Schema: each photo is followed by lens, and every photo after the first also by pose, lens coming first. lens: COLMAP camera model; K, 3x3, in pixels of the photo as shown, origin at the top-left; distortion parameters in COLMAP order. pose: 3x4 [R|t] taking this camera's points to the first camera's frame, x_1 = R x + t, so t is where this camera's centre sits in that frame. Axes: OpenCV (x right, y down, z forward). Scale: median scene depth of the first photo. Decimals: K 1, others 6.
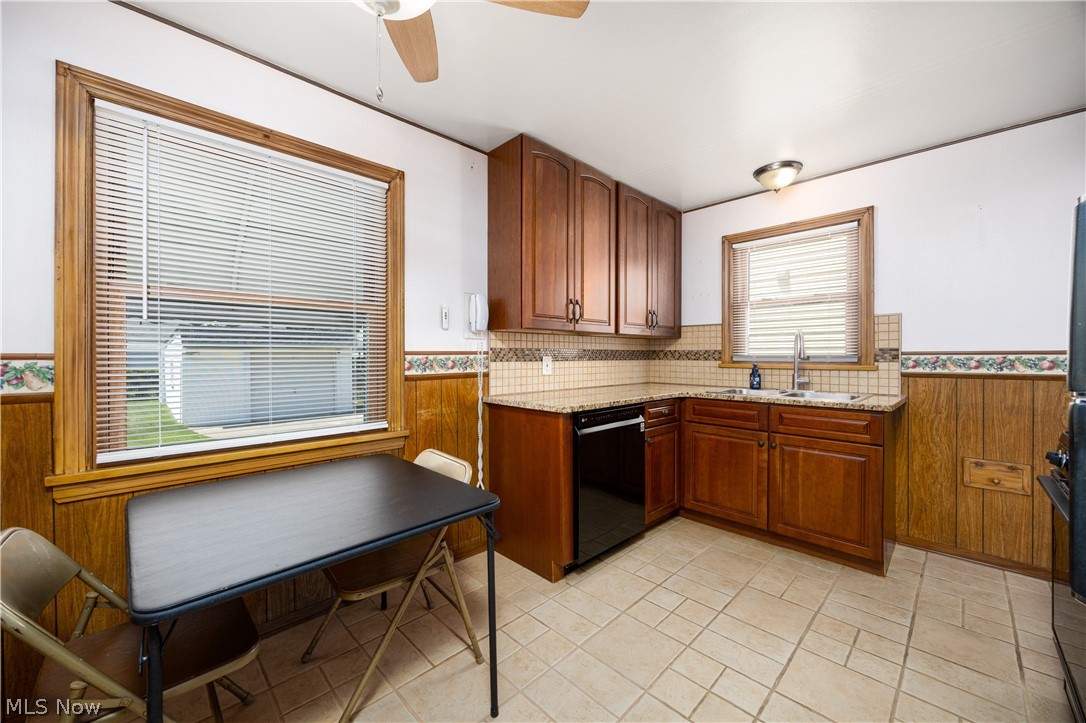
lens RADIAL K [[419.0, 0, 540.5], [0, 419.0, 358.5], [0, 0, 1]] dist [0.000188, -0.000064]
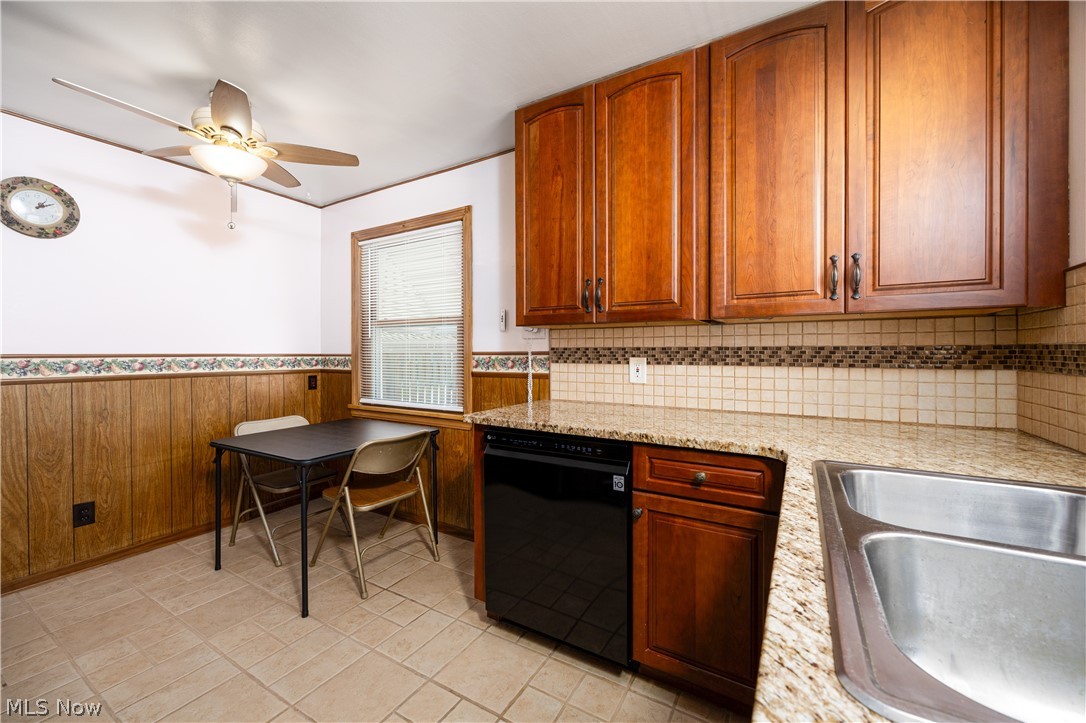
lens RADIAL K [[419.0, 0, 544.0], [0, 419.0, 354.7], [0, 0, 1]] dist [0.000188, -0.000064]
pose [[0.260568, 0.006638, -0.965433, 0.794931], [-0.005890, 0.999969, 0.005286, -0.015211], [0.965438, 0.004309, 0.260598, 0.774620]]
